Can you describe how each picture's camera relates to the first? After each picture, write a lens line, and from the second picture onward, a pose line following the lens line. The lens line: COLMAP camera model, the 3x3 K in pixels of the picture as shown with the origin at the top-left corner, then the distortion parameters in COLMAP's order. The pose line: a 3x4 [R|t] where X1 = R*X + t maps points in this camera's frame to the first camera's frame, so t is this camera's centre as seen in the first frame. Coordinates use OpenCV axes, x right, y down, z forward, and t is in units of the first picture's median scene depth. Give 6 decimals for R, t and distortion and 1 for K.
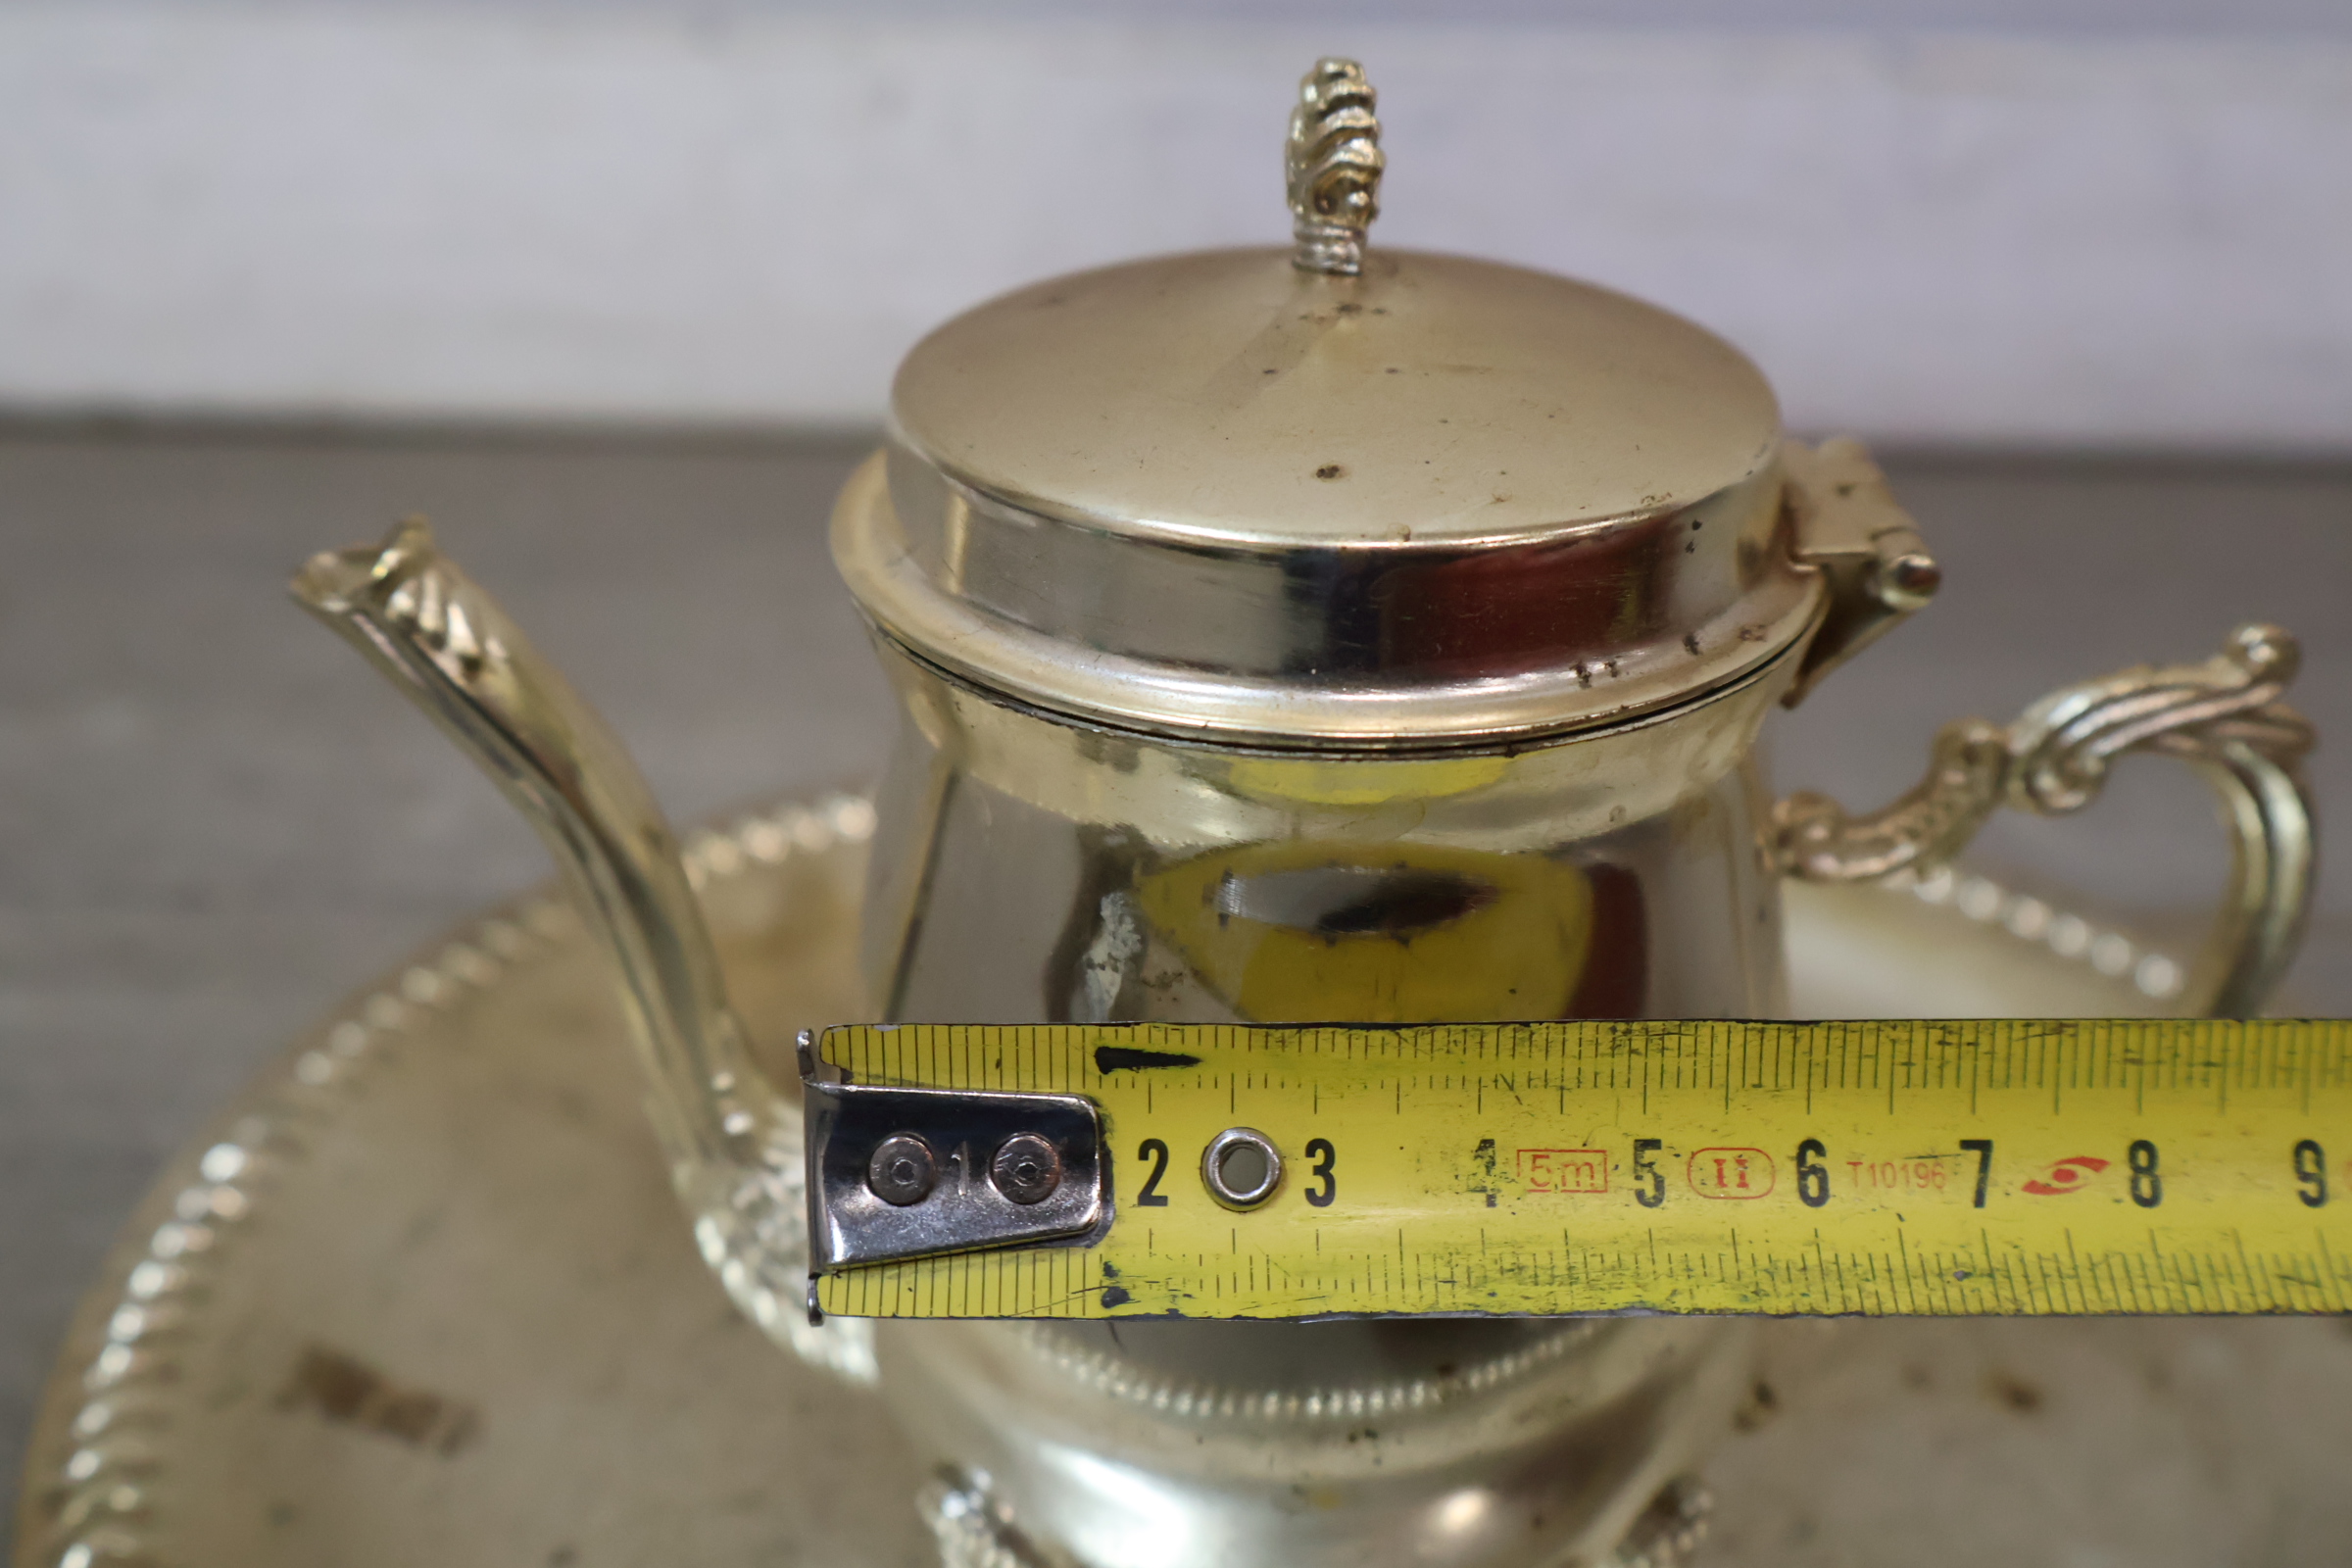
lens RADIAL K [[2718.0, 0, 1158.5], [0, 2718.0, 759.5], [0, 0, 1]] dist [0.007292, 0.000000]
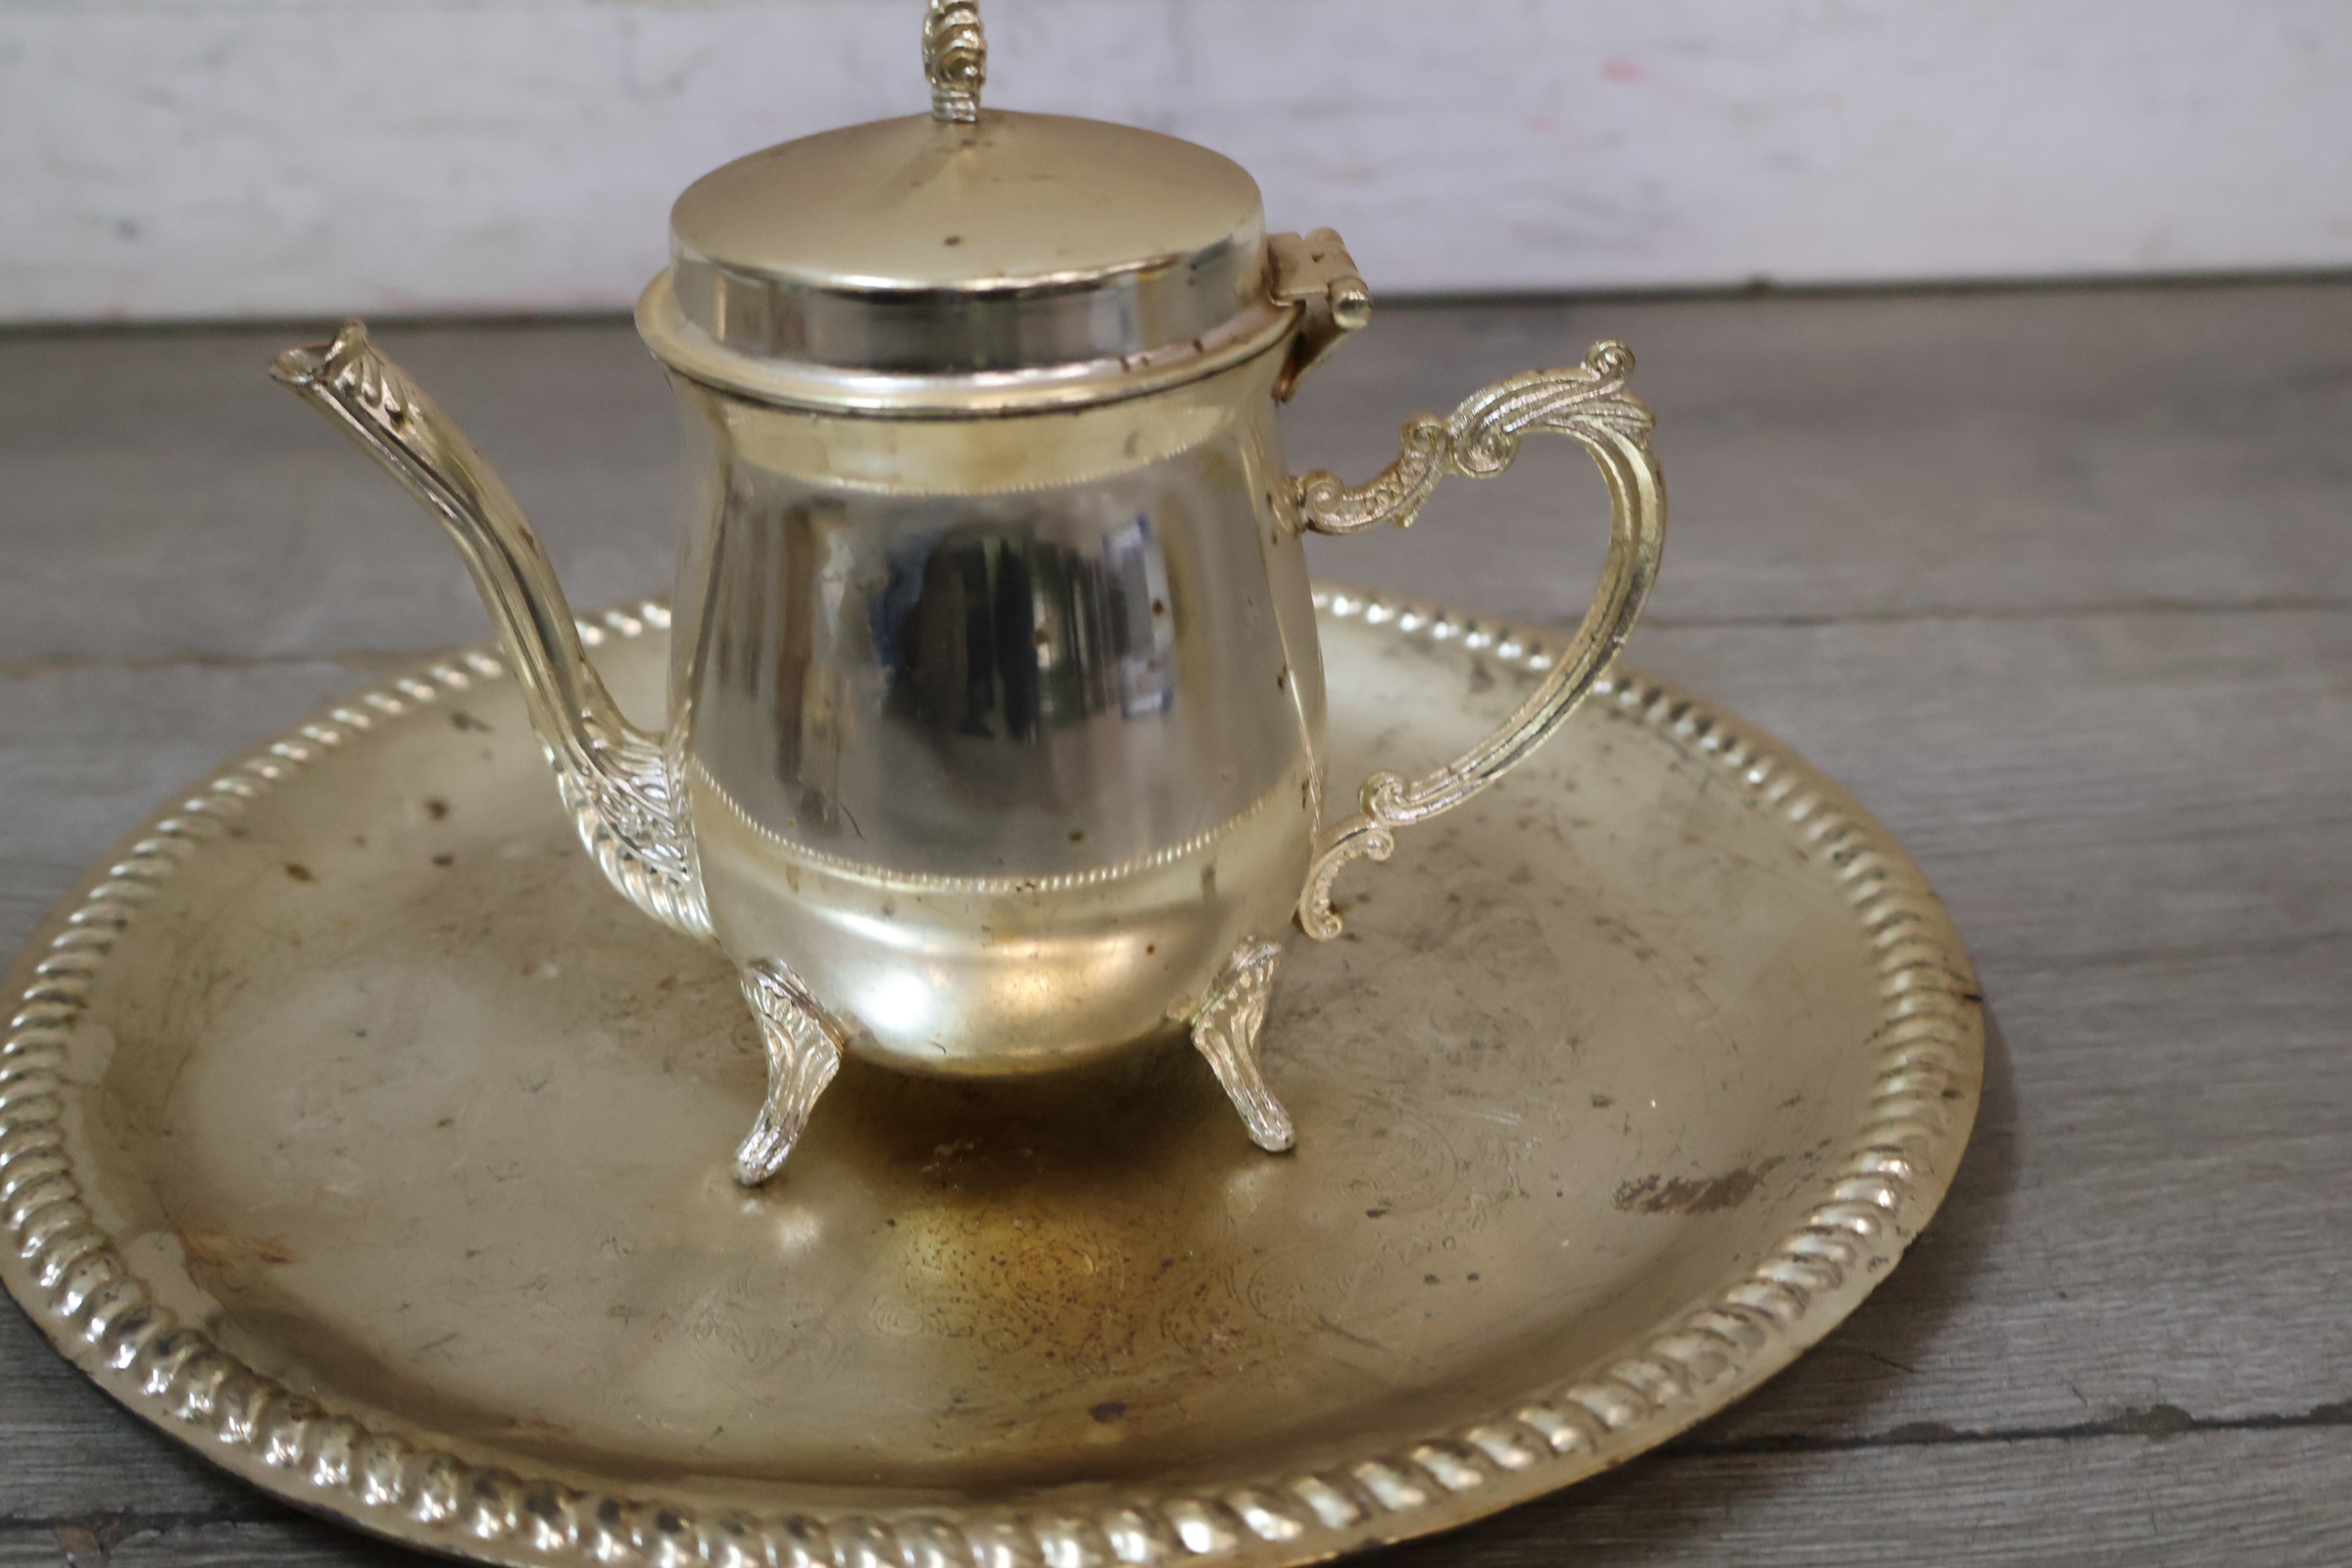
lens RADIAL K [[2718.0, 0, 1170.2], [0, 2718.0, 788.0], [0, 0, 1]] dist [0.007292, 0.000000]
pose [[0.996926, -0.058961, 0.051598, 0.081578], [0.058901, 0.998260, 0.002685, 0.194660], [-0.051667, 0.000362, 0.998664, -0.520669]]
